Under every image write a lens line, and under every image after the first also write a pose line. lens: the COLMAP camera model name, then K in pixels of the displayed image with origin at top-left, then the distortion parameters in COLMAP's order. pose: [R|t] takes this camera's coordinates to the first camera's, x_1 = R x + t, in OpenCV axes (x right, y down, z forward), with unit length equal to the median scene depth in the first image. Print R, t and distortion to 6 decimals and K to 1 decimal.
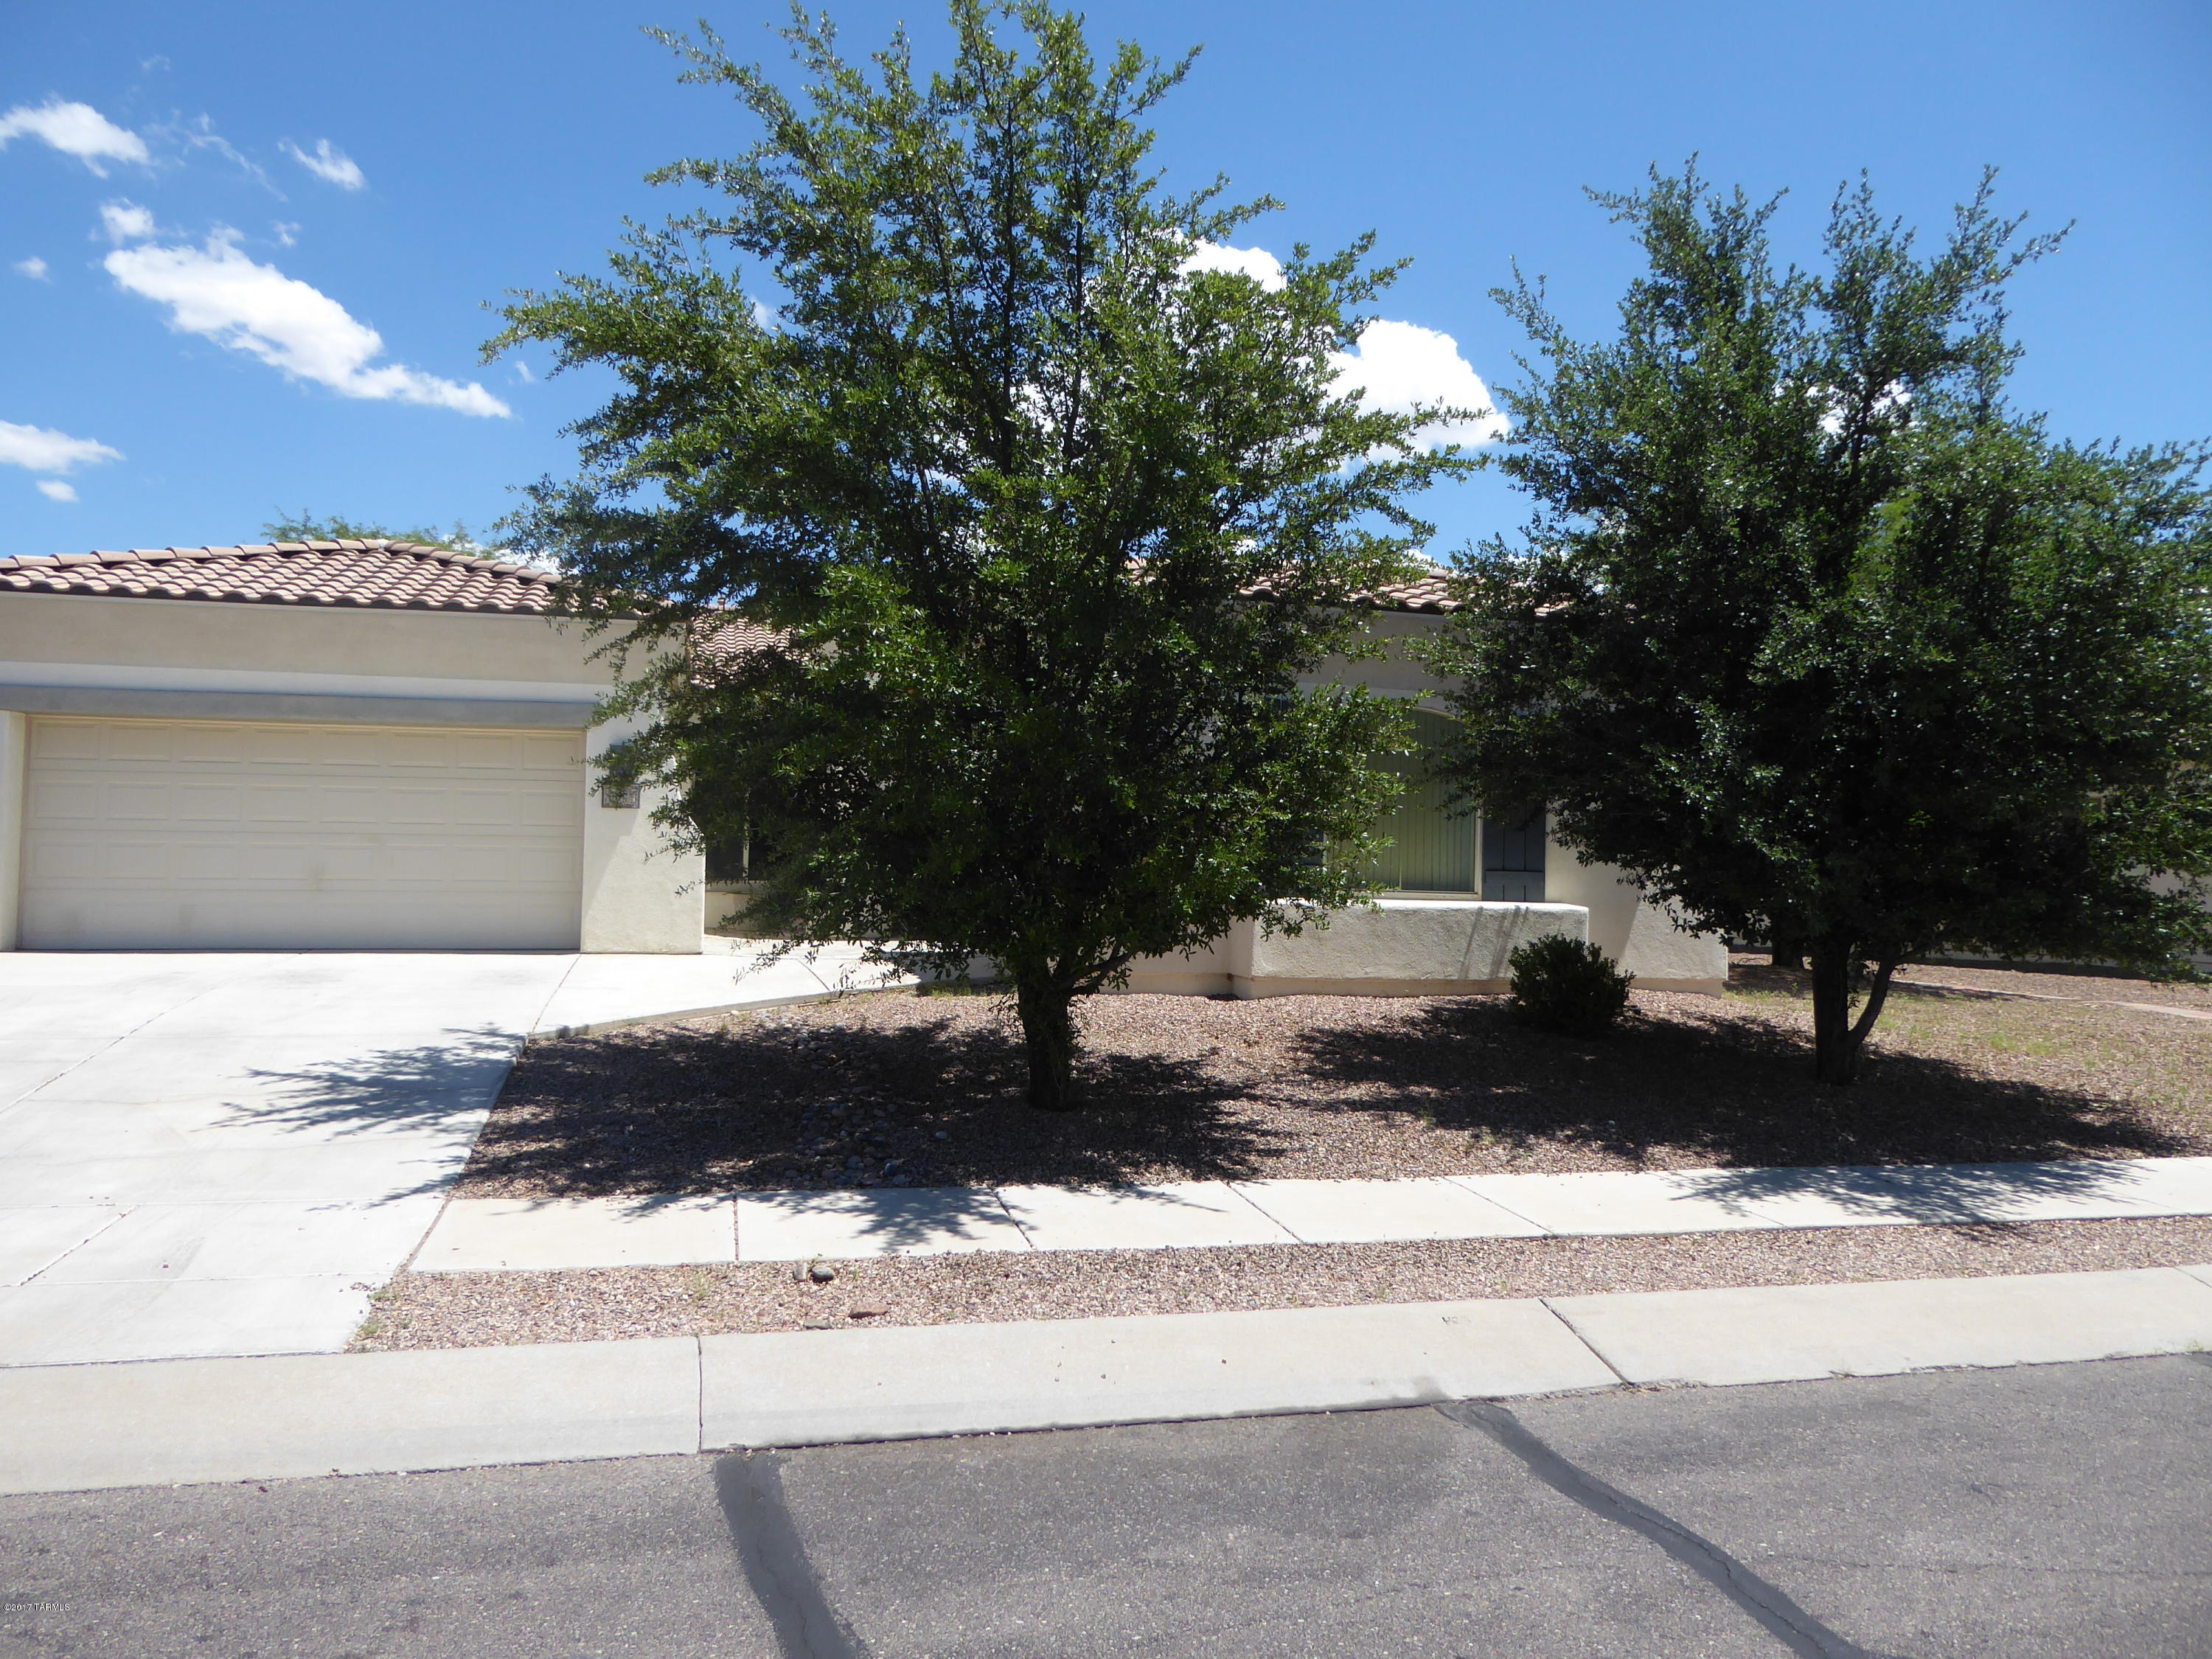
lens RADIAL K [[1612.5, 0, 1106.0], [0, 1612.5, 829.5], [0, 0, 1]] dist [-0.012239, -0.008035]
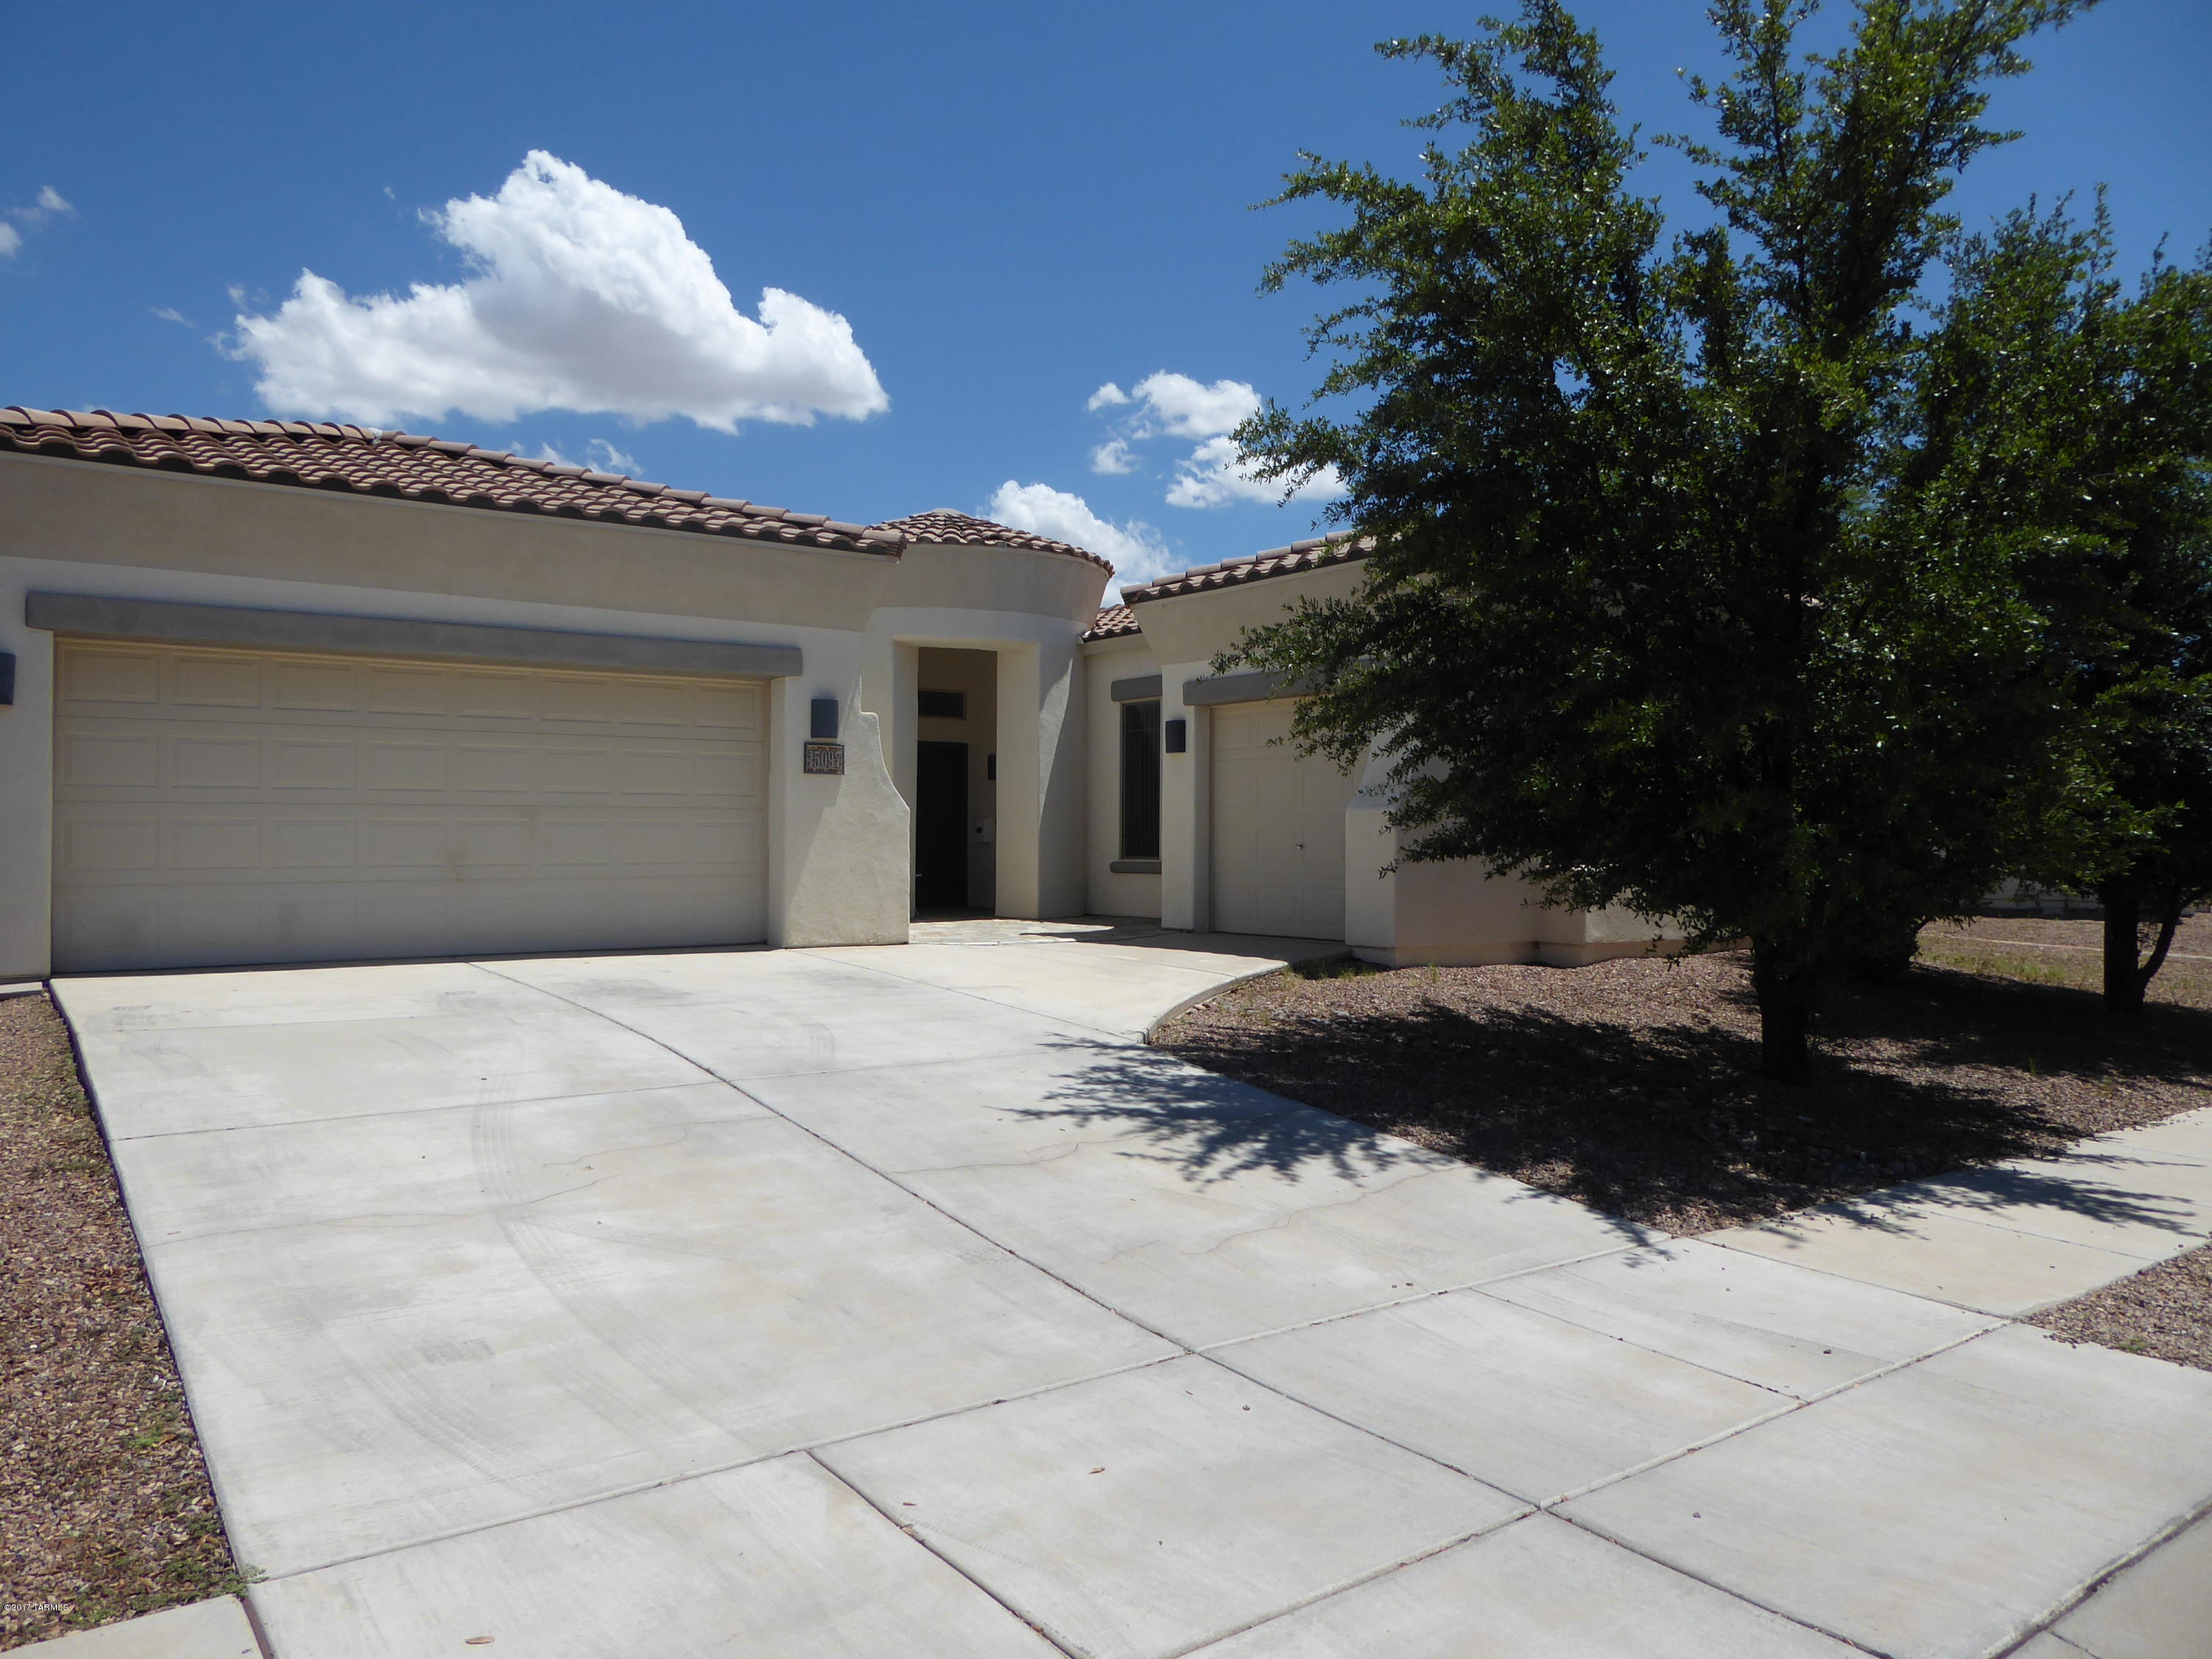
lens RADIAL K [[1612.5, 0, 1106.0], [0, 1612.5, 829.5], [0, 0, 1]] dist [-0.012239, -0.008035]
pose [[0.919242, -0.010932, 0.393542, -0.523428], [0.002948, 0.999778, 0.020885, -0.001546], [-0.393682, -0.018038, 0.919070, 0.174483]]
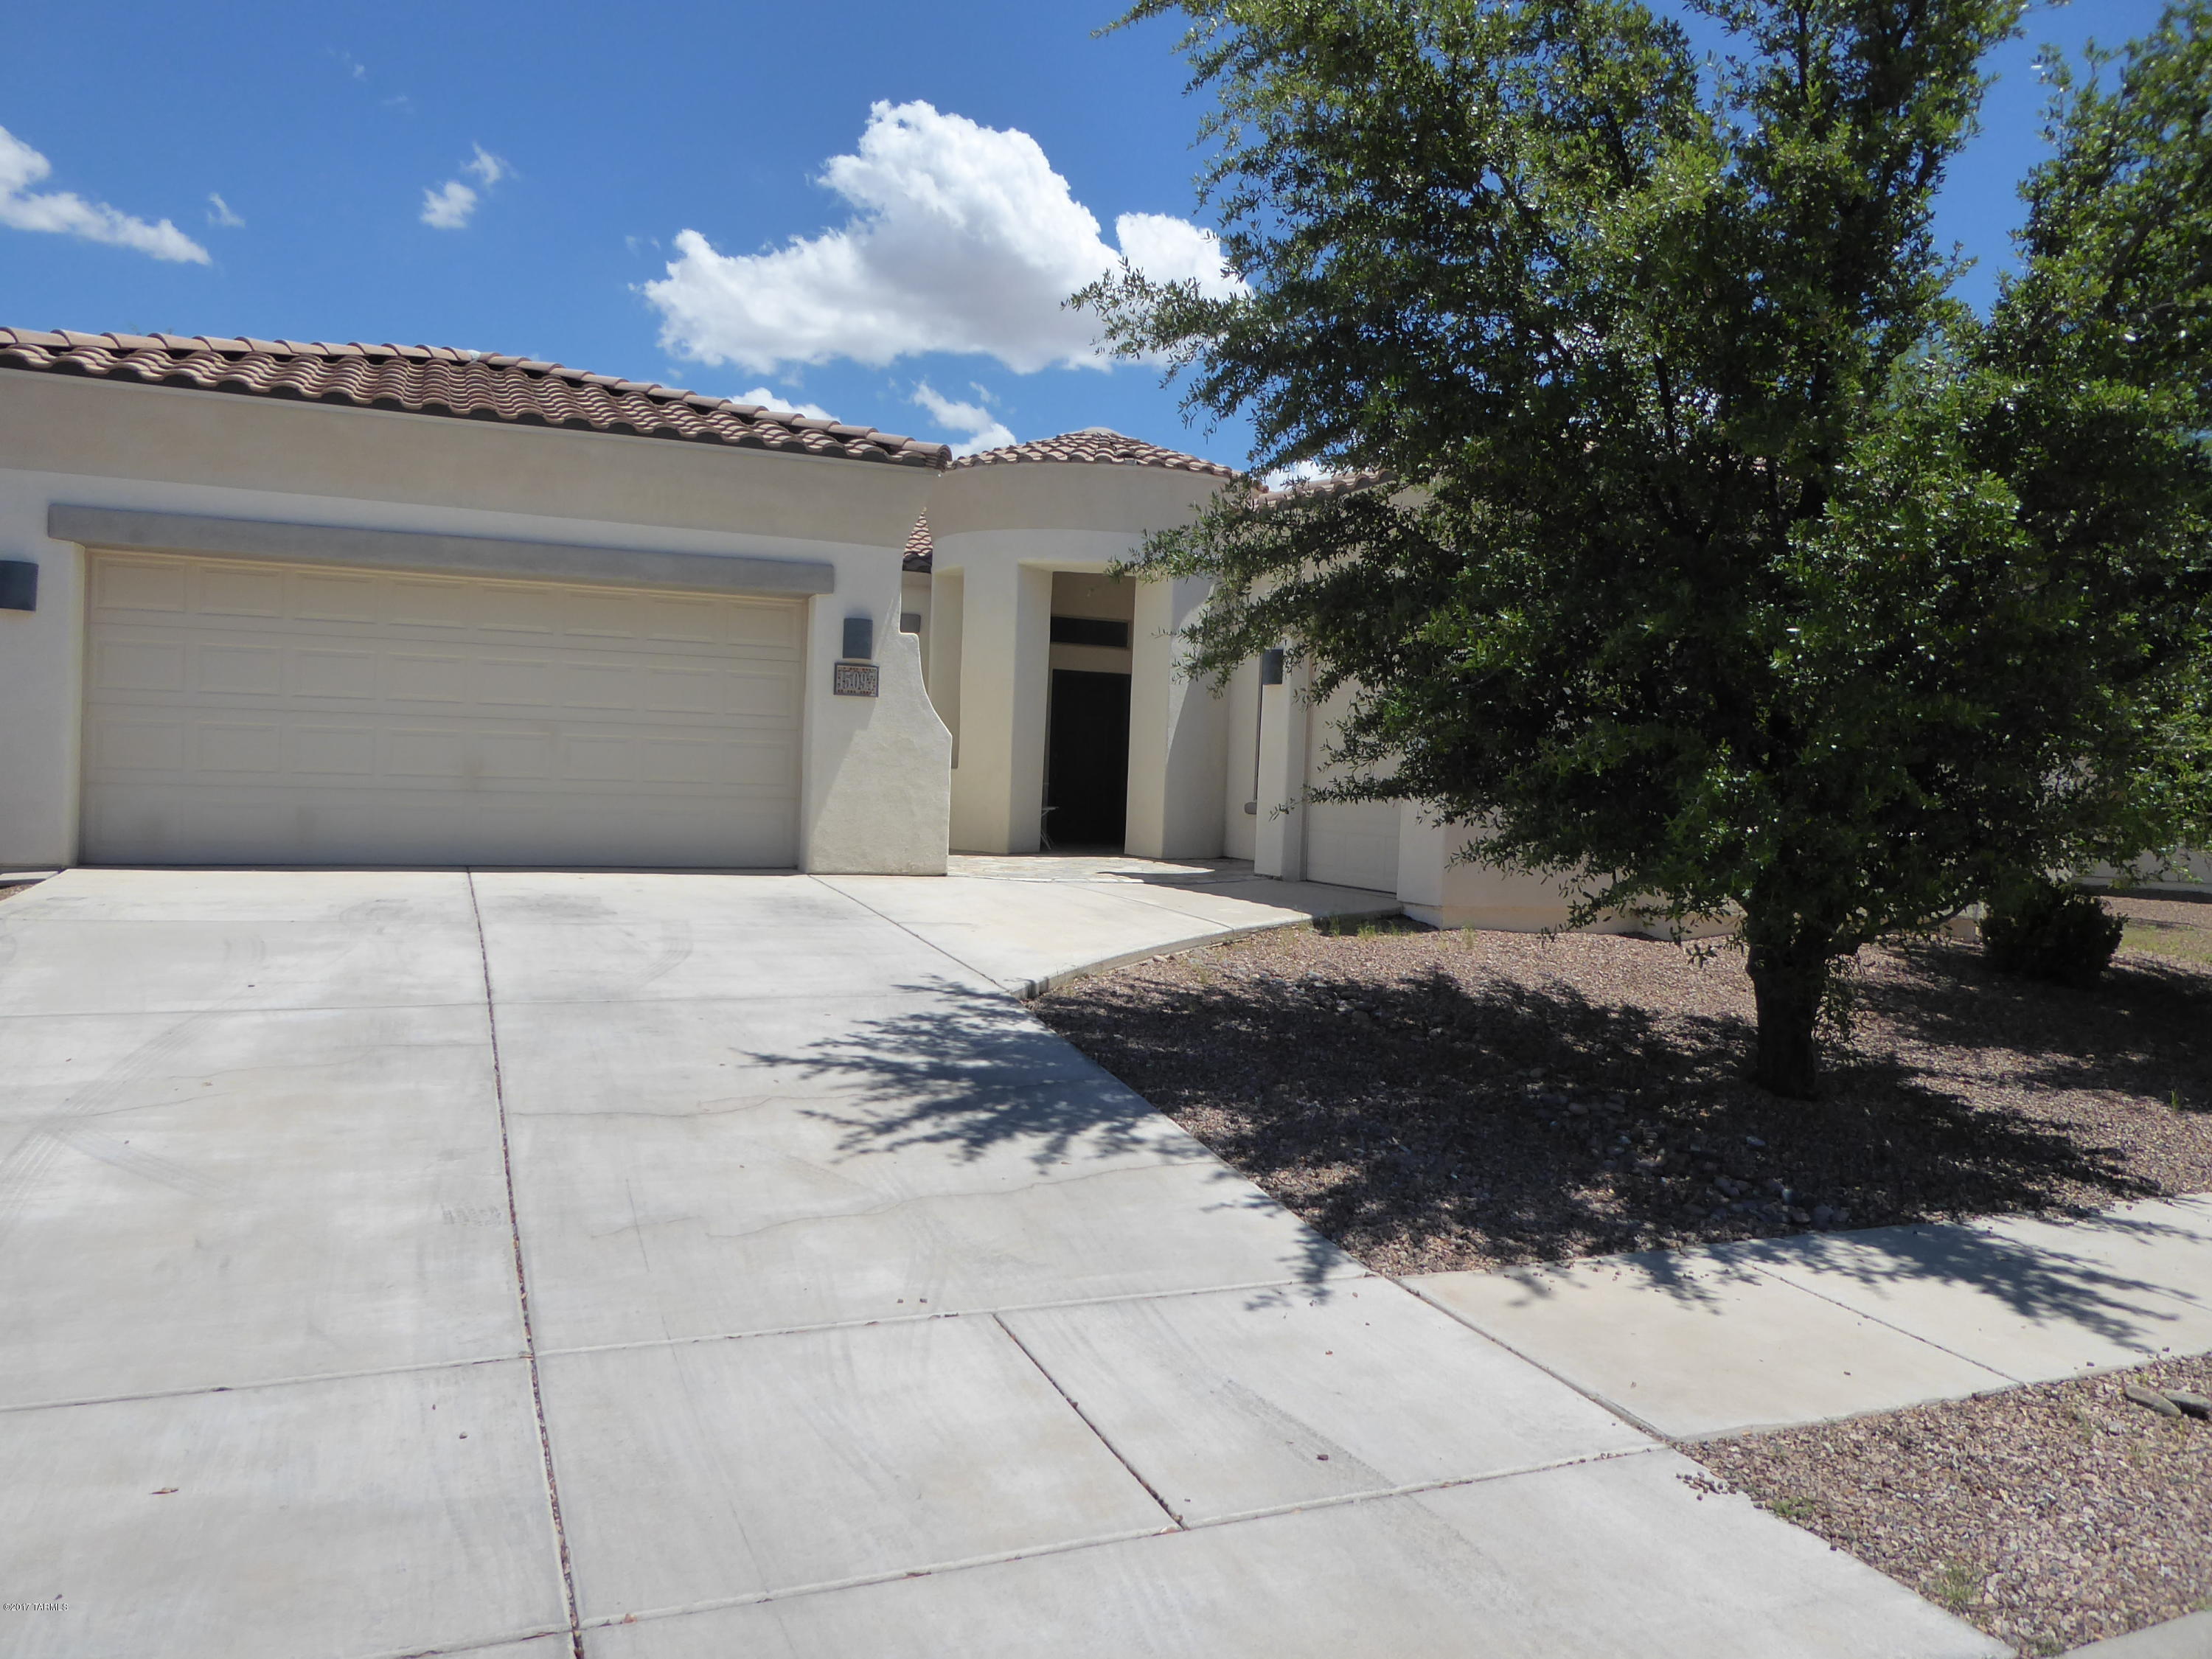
lens RADIAL K [[1604.1, 0, 1106.0], [0, 1604.1, 829.5], [0, 0, 1]] dist [-0.005719, -0.004102]
pose [[0.987141, 0.012974, 0.159322, -0.320252], [-0.022670, 0.997989, 0.059193, 0.003267], [-0.158234, -0.062044, 0.985450, 0.186634]]
